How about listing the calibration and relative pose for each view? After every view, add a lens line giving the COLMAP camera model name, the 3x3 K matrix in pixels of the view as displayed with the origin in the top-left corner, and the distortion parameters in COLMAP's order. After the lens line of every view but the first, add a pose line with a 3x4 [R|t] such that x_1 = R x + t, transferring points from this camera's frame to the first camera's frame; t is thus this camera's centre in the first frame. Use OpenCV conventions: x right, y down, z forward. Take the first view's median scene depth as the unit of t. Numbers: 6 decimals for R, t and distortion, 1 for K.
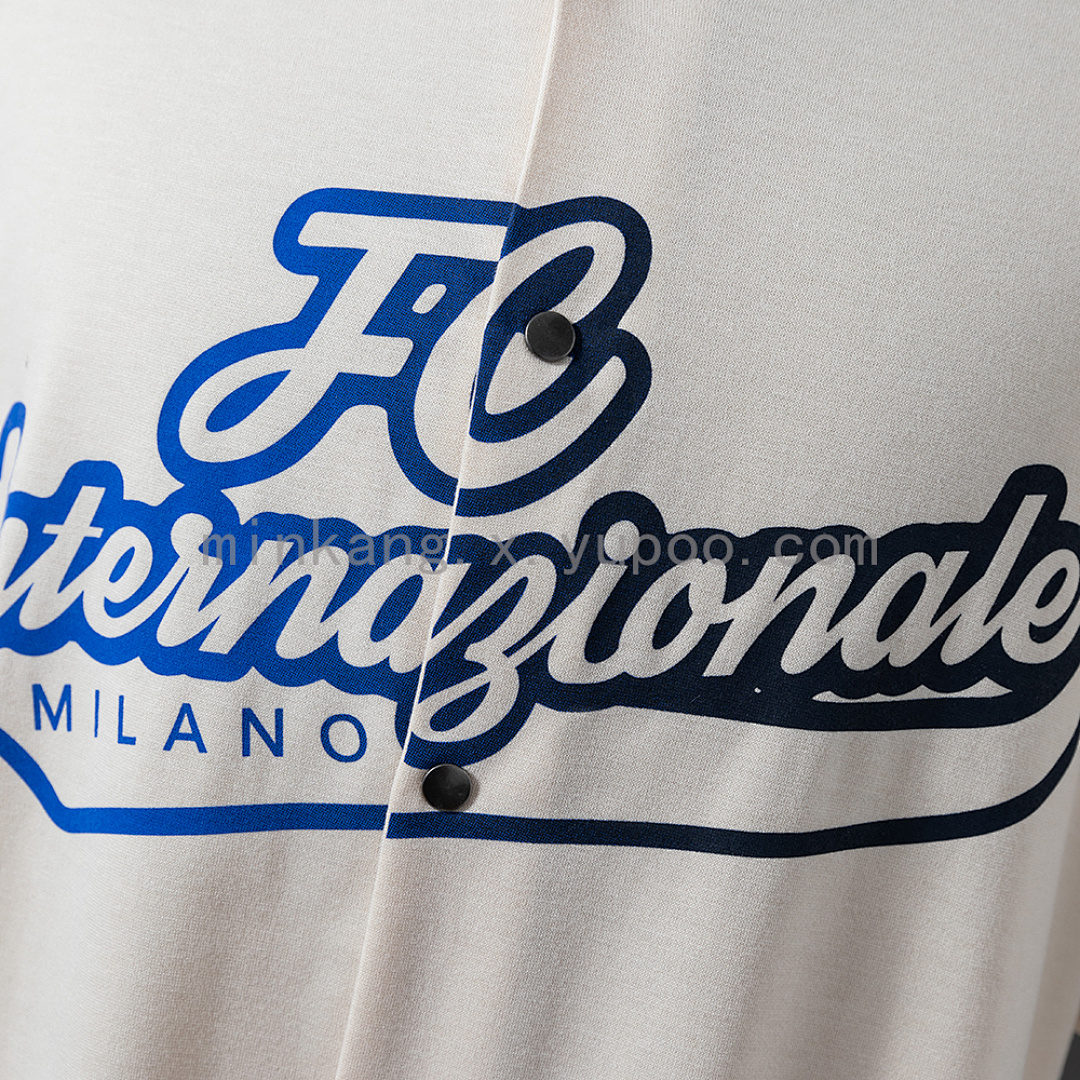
lens RADIAL K [[1441.3, 0, 540.0], [0, 1441.3, 540.0], [0, 0, 1]] dist [0.029525, 0.013893]
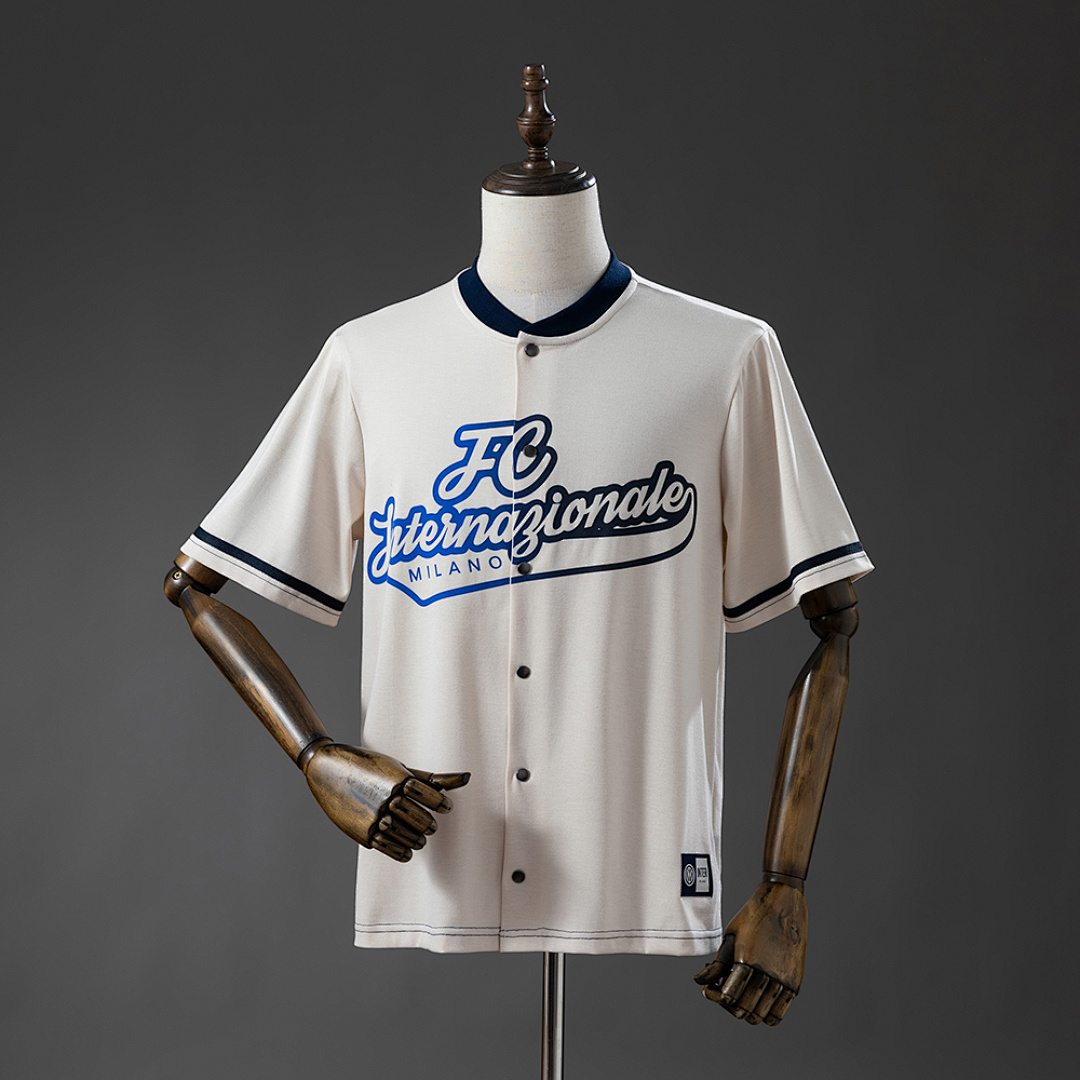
lens RADIAL K [[2213.5, 0, 540.0], [0, 2213.5, 540.0], [0, 0, 1]] dist [-0.004131, -0.019155]
pose [[0.982668, -0.184964, -0.012345, 0.062598], [0.179918, 0.967662, -0.176804, 1.134149], [0.044648, 0.171518, 0.984169, -4.754692]]
